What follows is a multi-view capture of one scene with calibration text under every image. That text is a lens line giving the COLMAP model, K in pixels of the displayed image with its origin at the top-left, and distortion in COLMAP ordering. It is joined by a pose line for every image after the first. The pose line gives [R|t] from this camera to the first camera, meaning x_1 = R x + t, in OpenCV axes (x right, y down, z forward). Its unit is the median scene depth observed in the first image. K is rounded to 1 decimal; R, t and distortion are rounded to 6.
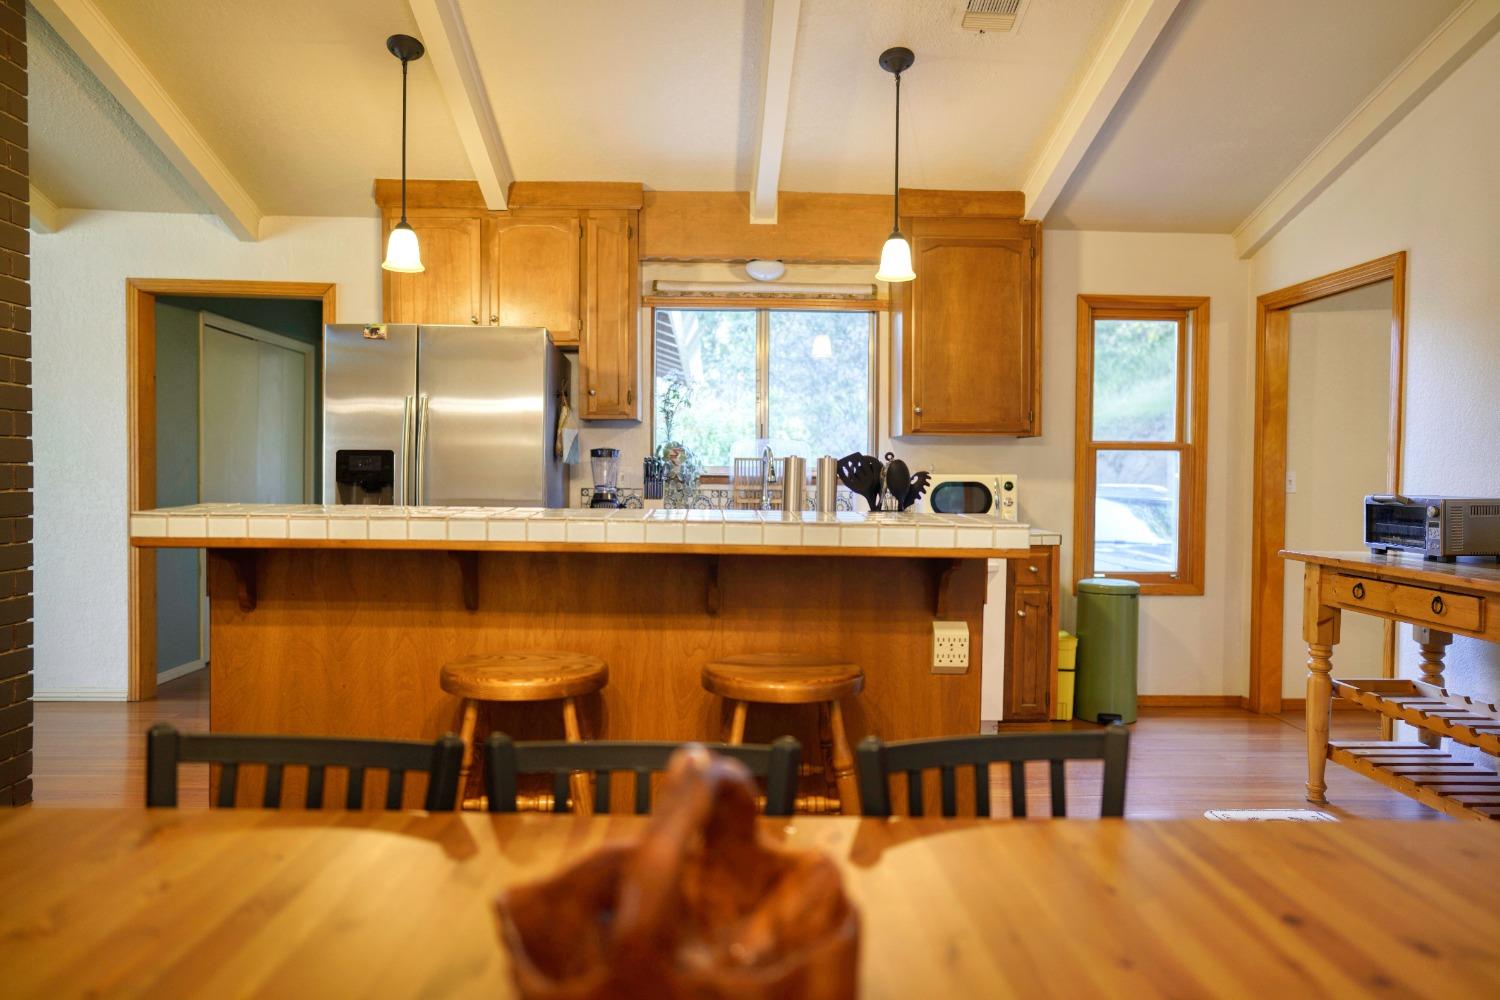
lens RADIAL K [[988.6, 0, 749.3], [0, 988.6, 498.0], [0, 0, 1]] dist [-0.008194, 0.013531]
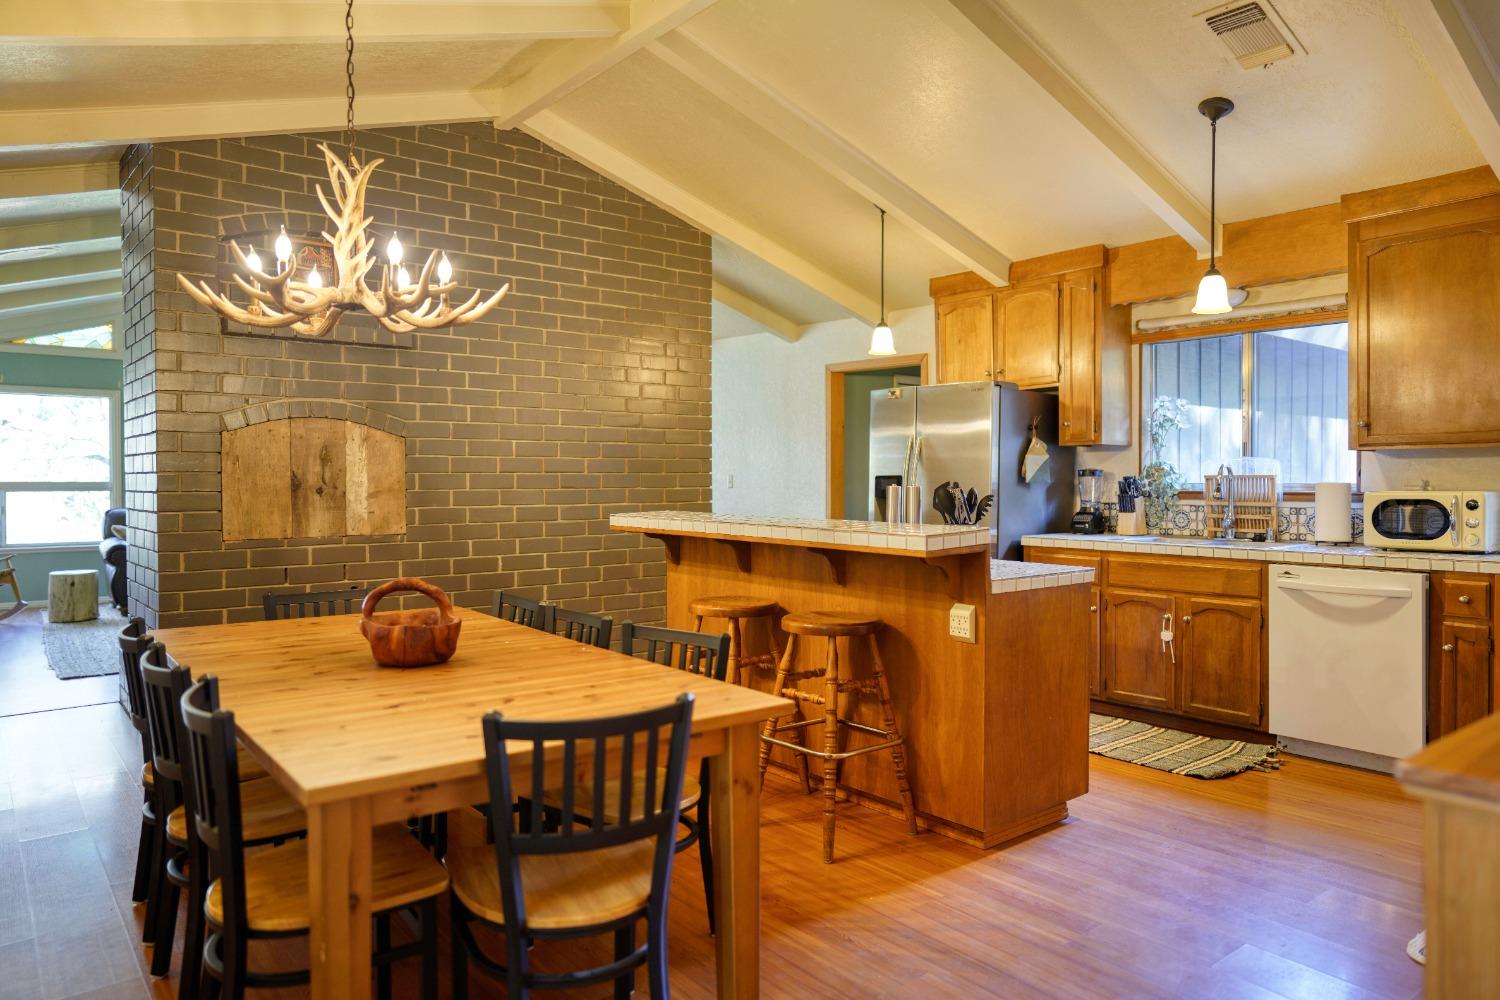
lens RADIAL K [[988.6, 0, 752.3], [0, 988.6, 499.8], [0, 0, 1]] dist [-0.008194, 0.013531]
pose [[0.609672, 0.007278, -0.792620, 0.570454], [-0.011505, 0.999934, 0.000332, -0.009592], [0.792570, 0.008916, 0.609716, -0.044124]]
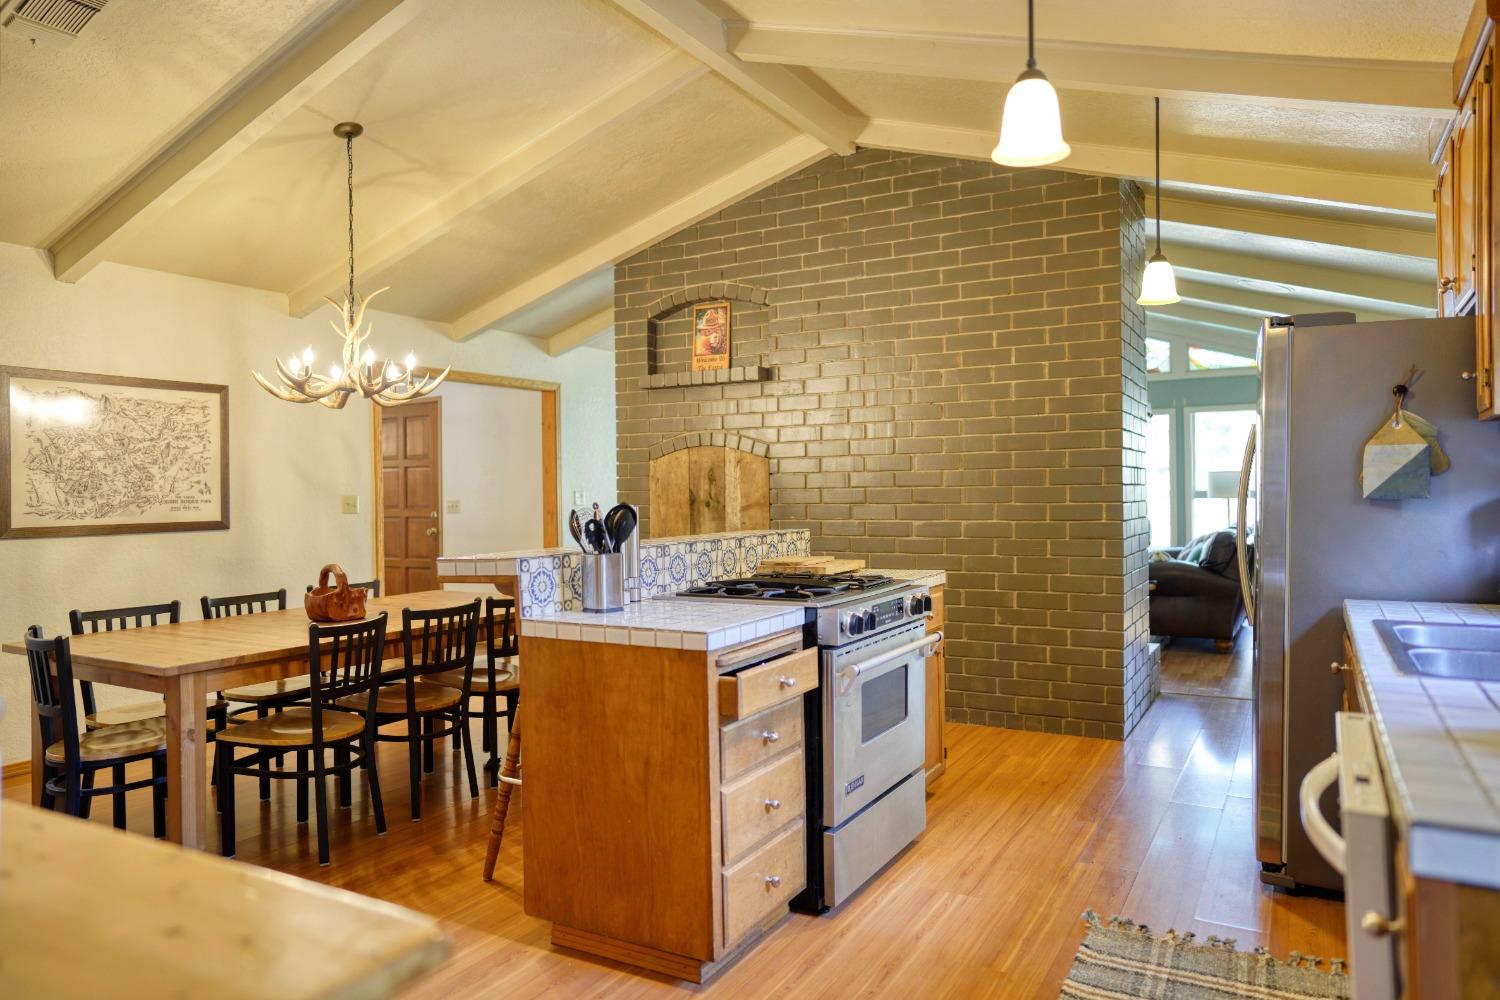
lens RADIAL K [[988.6, 0, 746.7], [0, 988.6, 500.9], [0, 0, 1]] dist [-0.008194, 0.013531]
pose [[-0.516072, 0.003297, -0.856539, 0.558506], [-0.014209, 0.999822, 0.012409, -0.034753], [0.856427, 0.018574, -0.515933, 0.933410]]
